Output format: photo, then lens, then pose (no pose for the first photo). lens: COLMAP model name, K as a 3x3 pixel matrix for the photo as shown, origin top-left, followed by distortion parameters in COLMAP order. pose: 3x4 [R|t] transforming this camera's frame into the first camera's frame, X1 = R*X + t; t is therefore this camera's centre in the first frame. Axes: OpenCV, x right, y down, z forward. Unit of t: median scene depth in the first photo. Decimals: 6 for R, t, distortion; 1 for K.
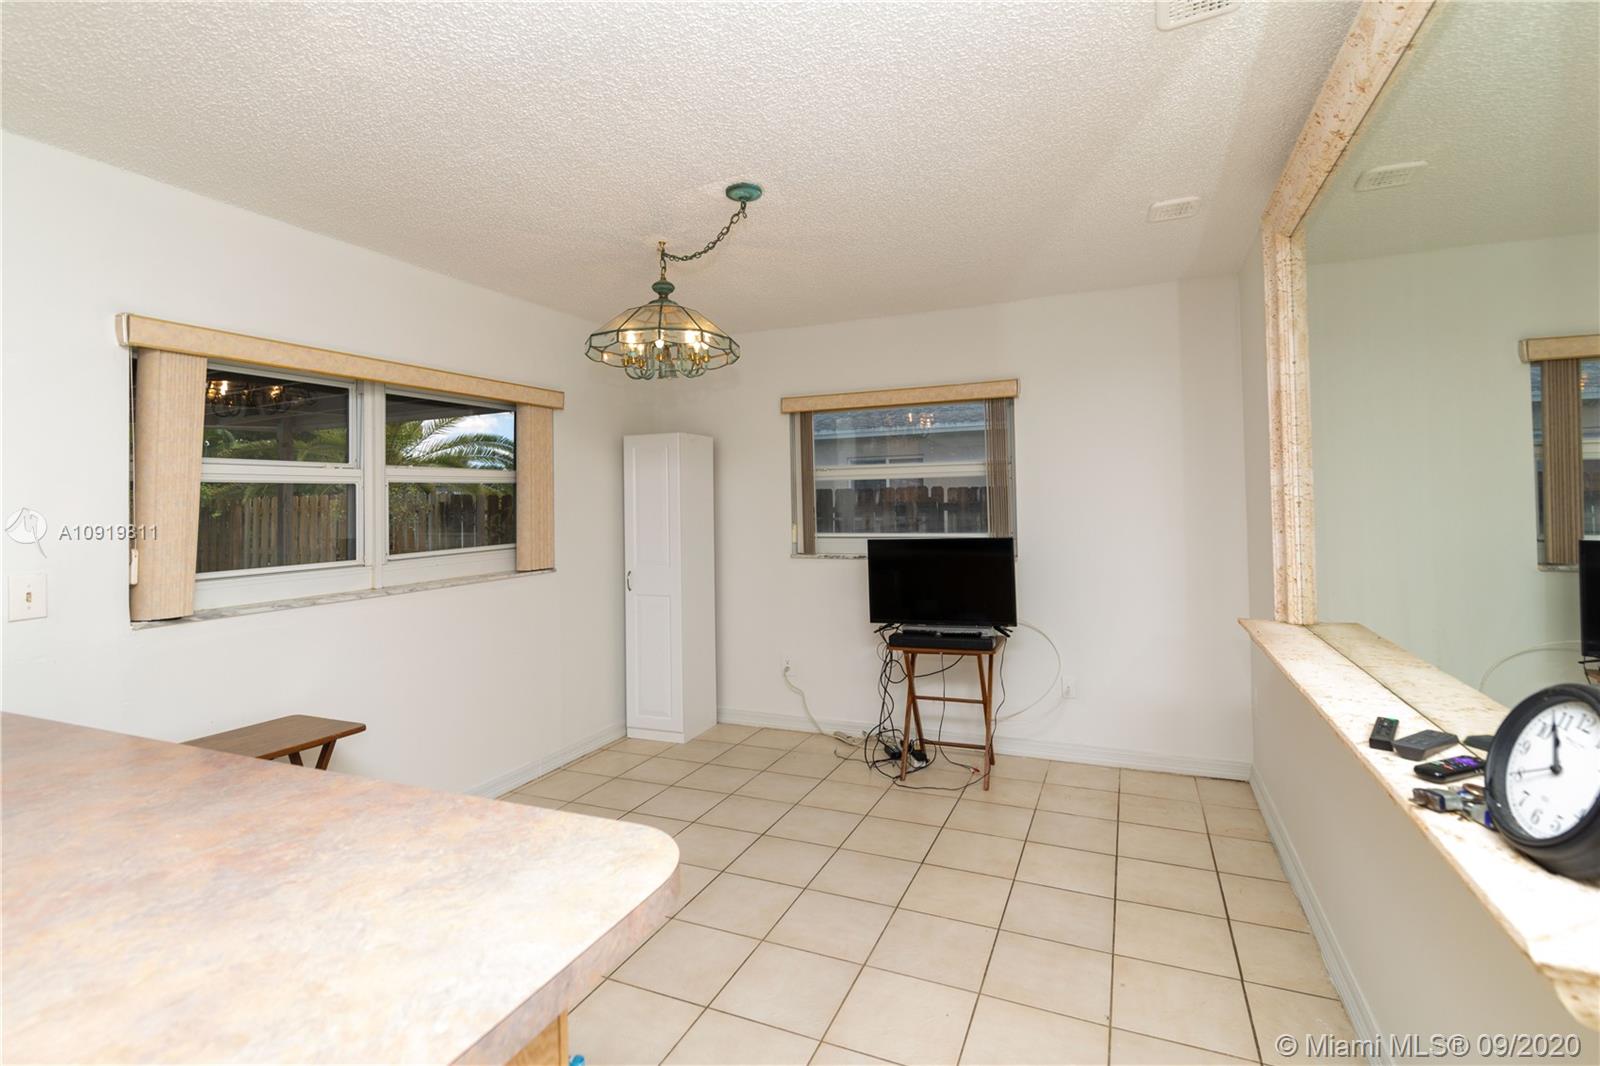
lens RADIAL K [[752.8, 0, 802.8], [0, 752.8, 525.3], [0, 0, 1]] dist [0.001748, -0.002186]
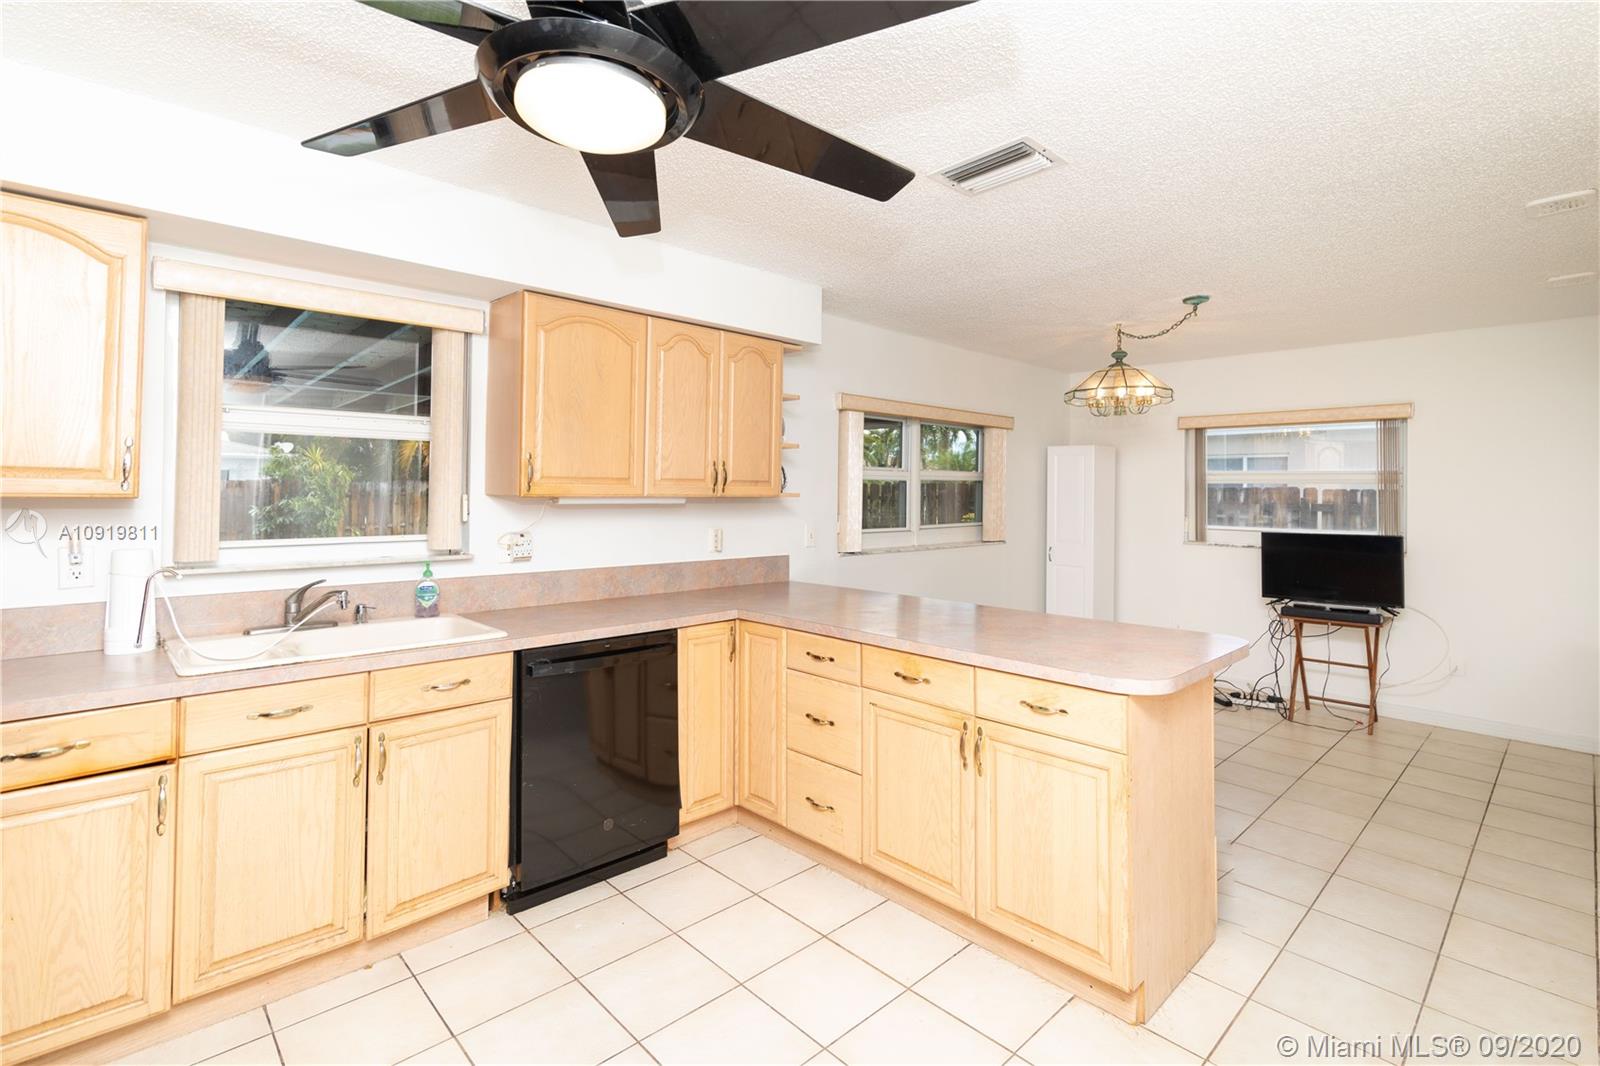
lens RADIAL K [[752.8, 0, 796.9], [0, 752.8, 502.6], [0, 0, 1]] dist [0.001748, -0.002186]
pose [[0.919146, 0.033754, -0.392467, -0.143069], [-0.040772, 0.999123, -0.009557, 0.014483], [0.391801, 0.024786, 0.919716, -0.497399]]
